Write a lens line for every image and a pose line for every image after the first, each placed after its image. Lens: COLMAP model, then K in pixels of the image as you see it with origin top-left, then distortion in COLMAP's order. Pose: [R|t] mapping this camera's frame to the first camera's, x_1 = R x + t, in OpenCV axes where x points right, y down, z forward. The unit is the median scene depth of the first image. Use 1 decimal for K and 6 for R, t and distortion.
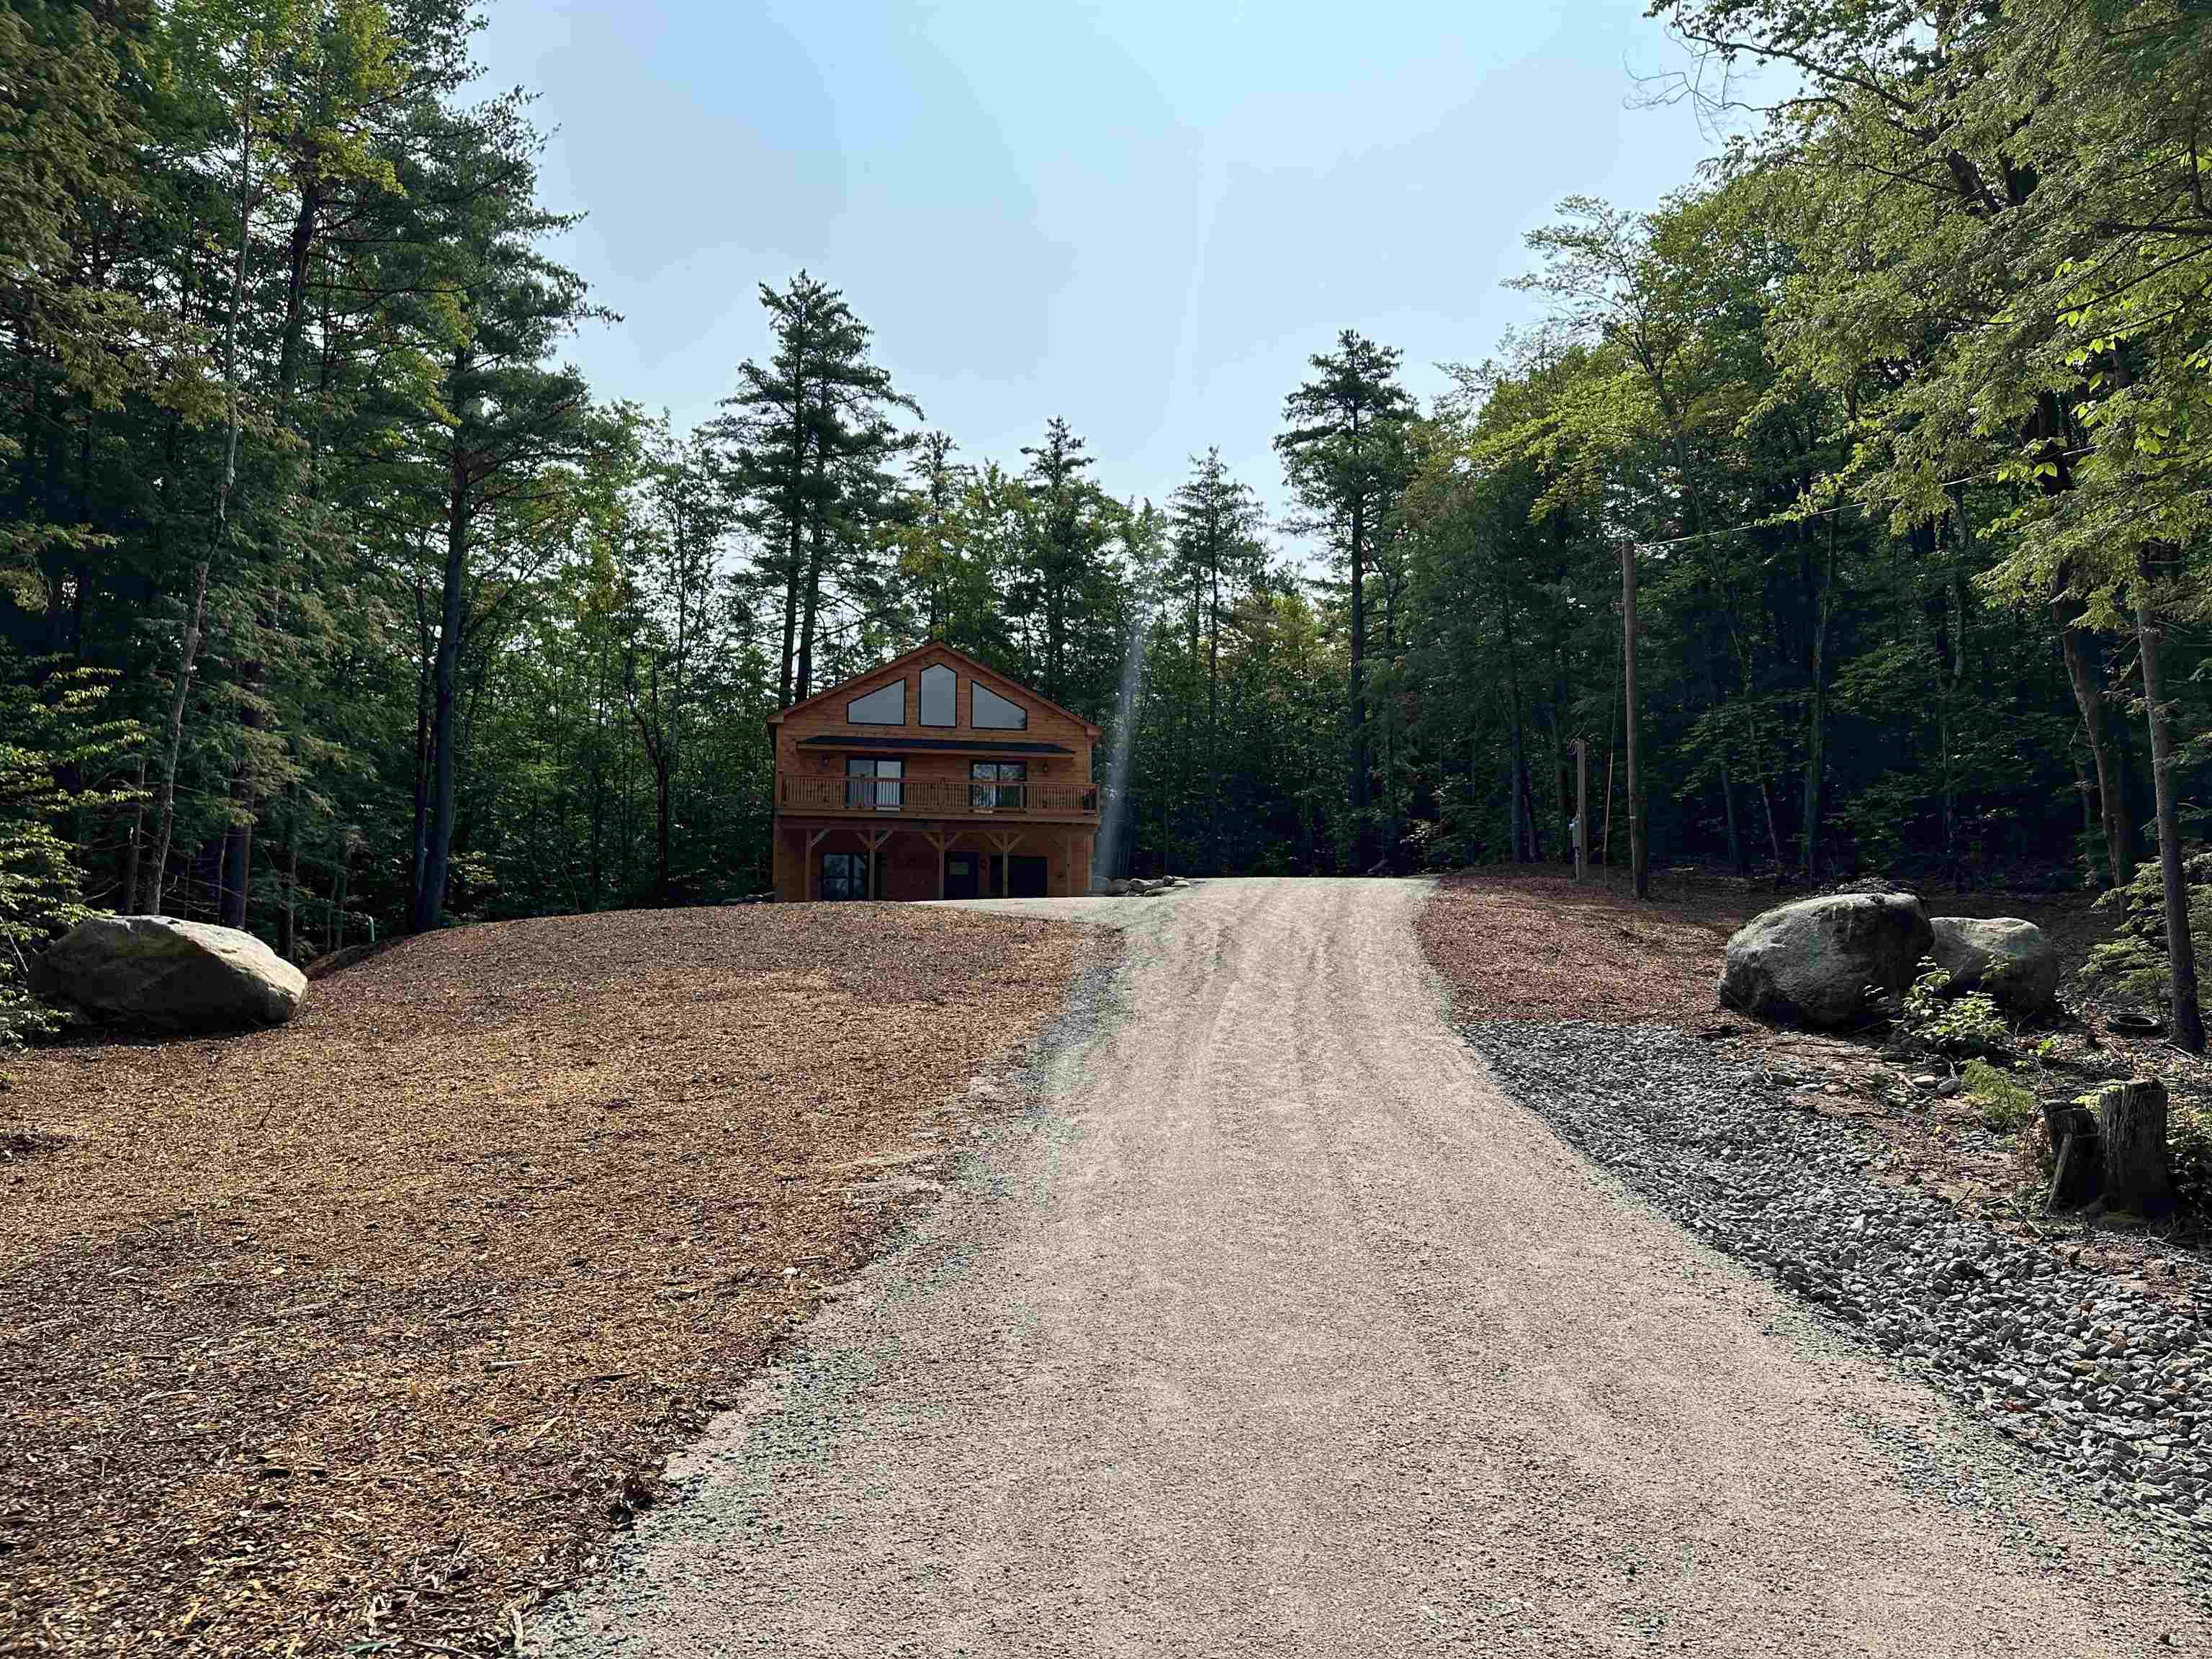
lens RADIAL K [[1541.3, 0, 1106.0], [0, 1541.3, 829.5], [0, 0, 1]] dist [0.155551, -0.295935]
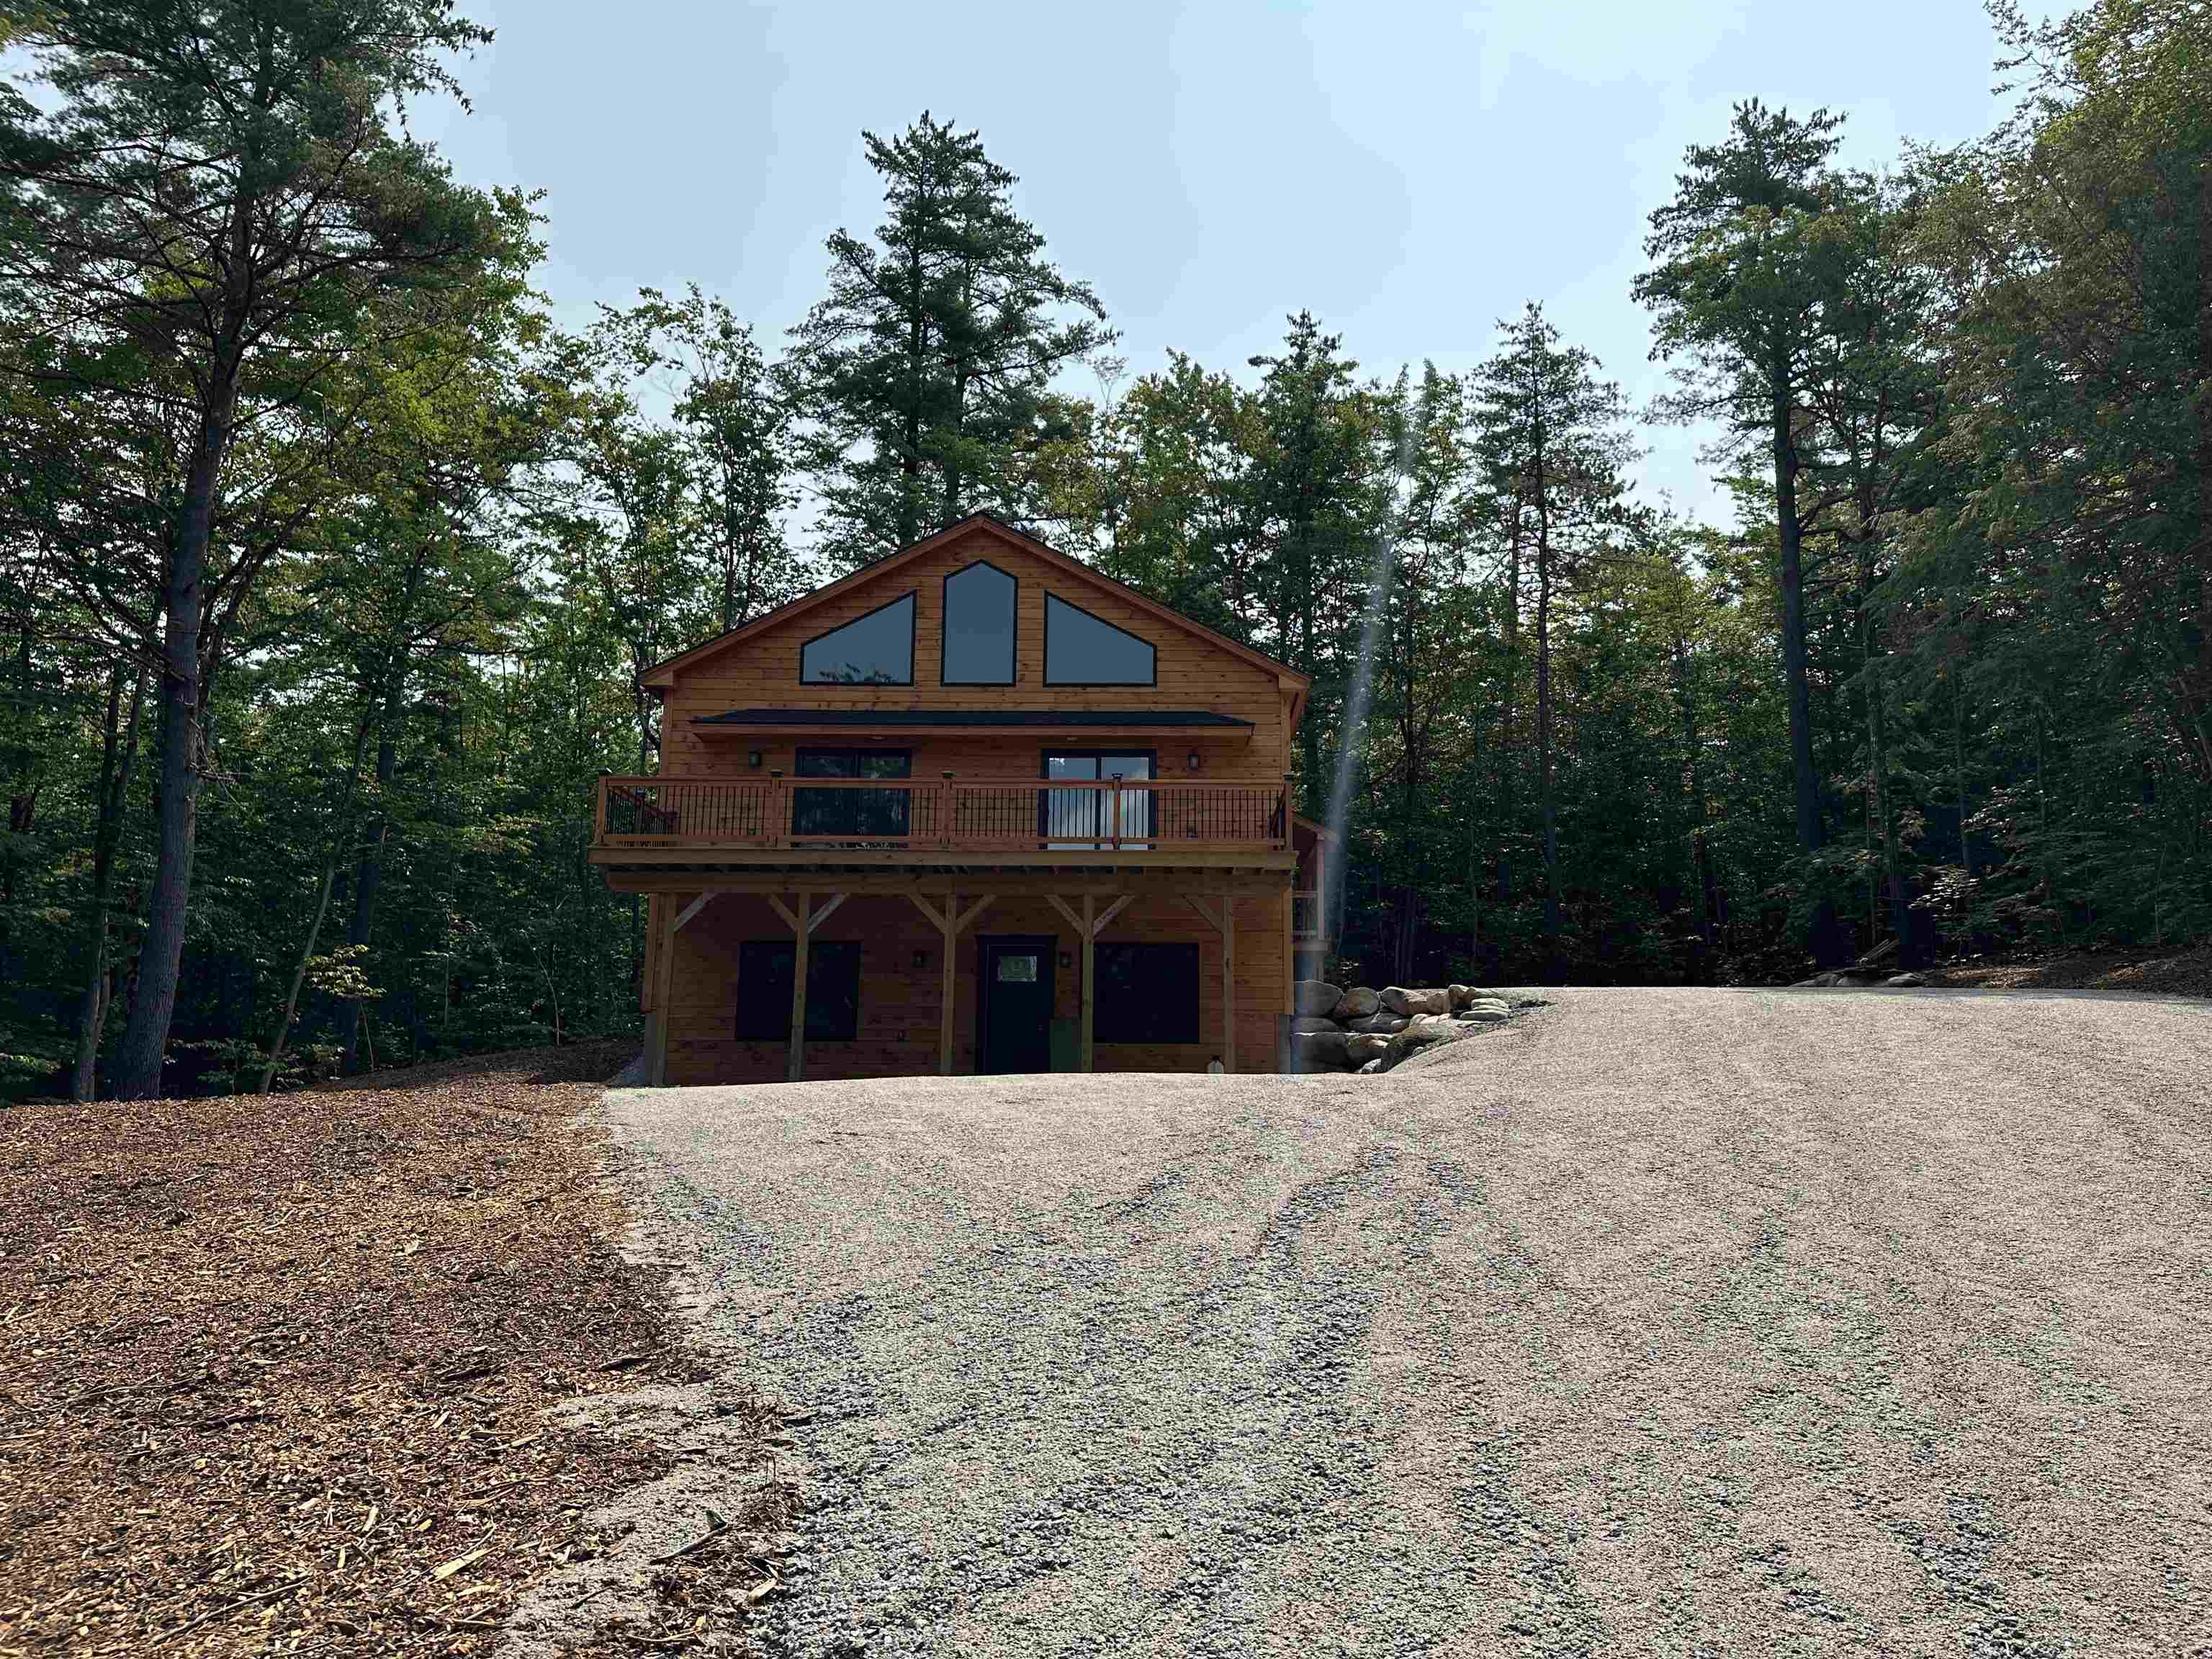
lens RADIAL K [[1541.3, 0, 1106.0], [0, 1541.3, 829.5], [0, 0, 1]] dist [0.155551, -0.295935]
pose [[0.979362, -0.026460, -0.200374, 0.019706], [0.016164, 0.998472, -0.052849, 0.004797], [0.201466, 0.048520, 0.978293, 0.339529]]
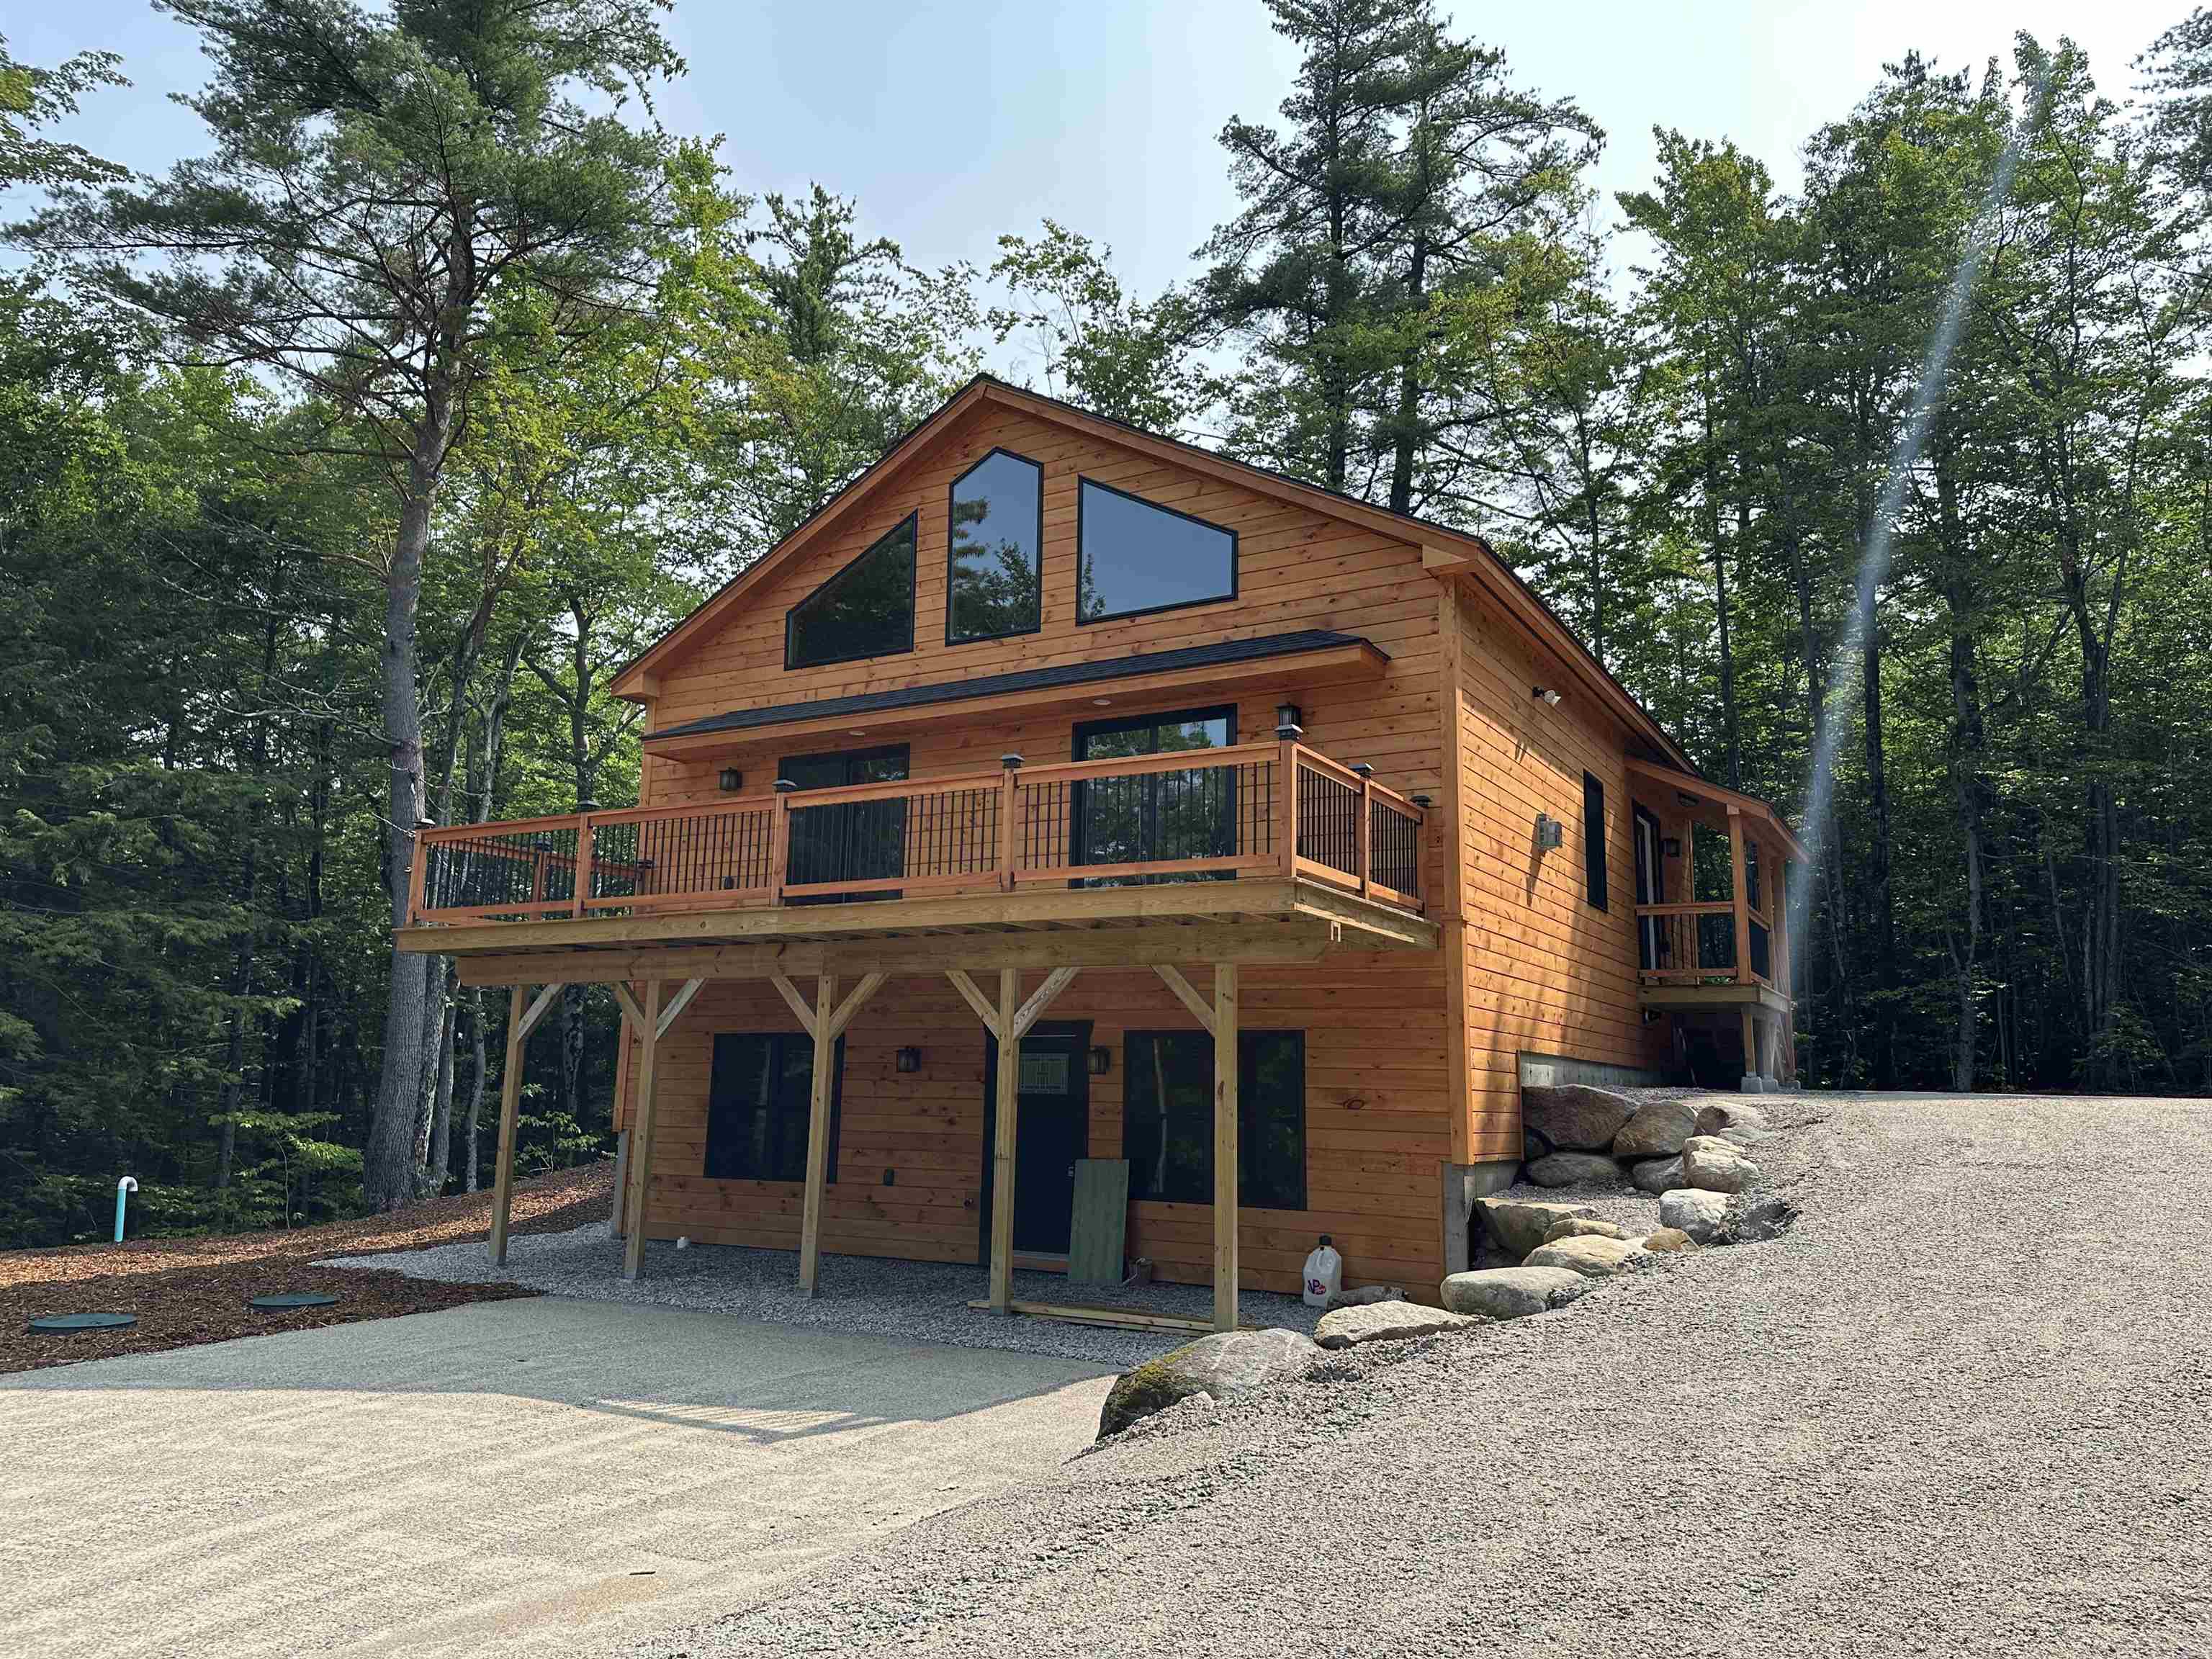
lens RADIAL K [[1541.3, 0, 1106.0], [0, 1541.3, 829.5], [0, 0, 1]] dist [0.155551, -0.295935]
pose [[0.765822, -0.097761, -0.635578, 0.074541], [0.070376, 0.995181, -0.068275, -0.000844], [0.639189, 0.007557, 0.769012, 0.495029]]
